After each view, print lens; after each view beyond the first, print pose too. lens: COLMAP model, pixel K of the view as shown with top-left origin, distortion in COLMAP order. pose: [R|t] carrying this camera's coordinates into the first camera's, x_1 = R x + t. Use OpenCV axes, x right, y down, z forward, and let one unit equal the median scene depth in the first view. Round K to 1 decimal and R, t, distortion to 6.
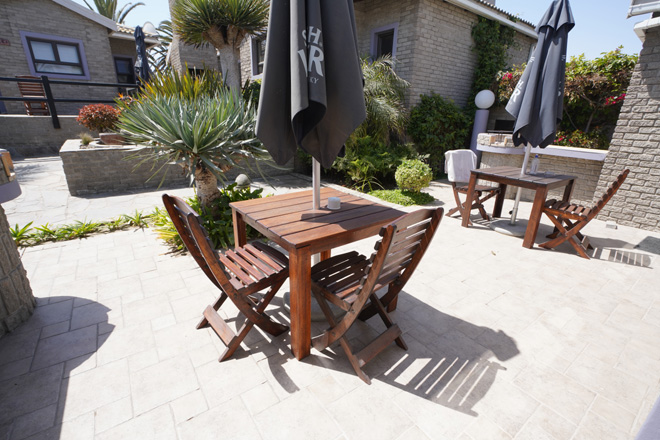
lens RADIAL K [[302.0, 0, 327.5], [0, 302.0, 222.4], [0, 0, 1]] dist [-0.062243, 0.024629]
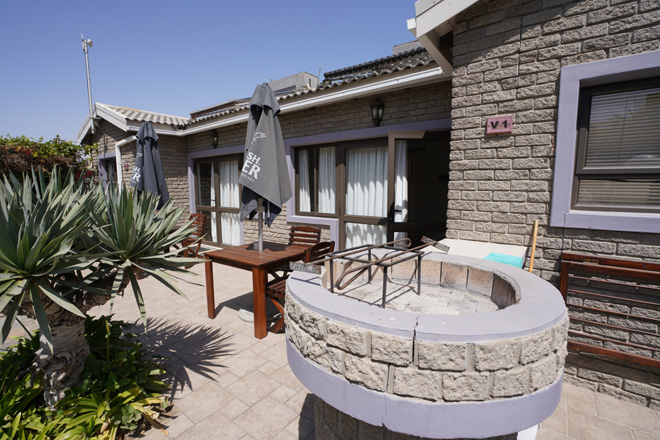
lens RADIAL K [[302.0, 0, 327.5], [0, 302.0, 222.4], [0, 0, 1]] dist [-0.062243, 0.024629]
pose [[-0.338211, -0.126421, 0.932540, -1.137378], [0.307753, 0.921592, 0.236552, -0.315069], [-0.889326, 0.366997, -0.272787, 0.696556]]
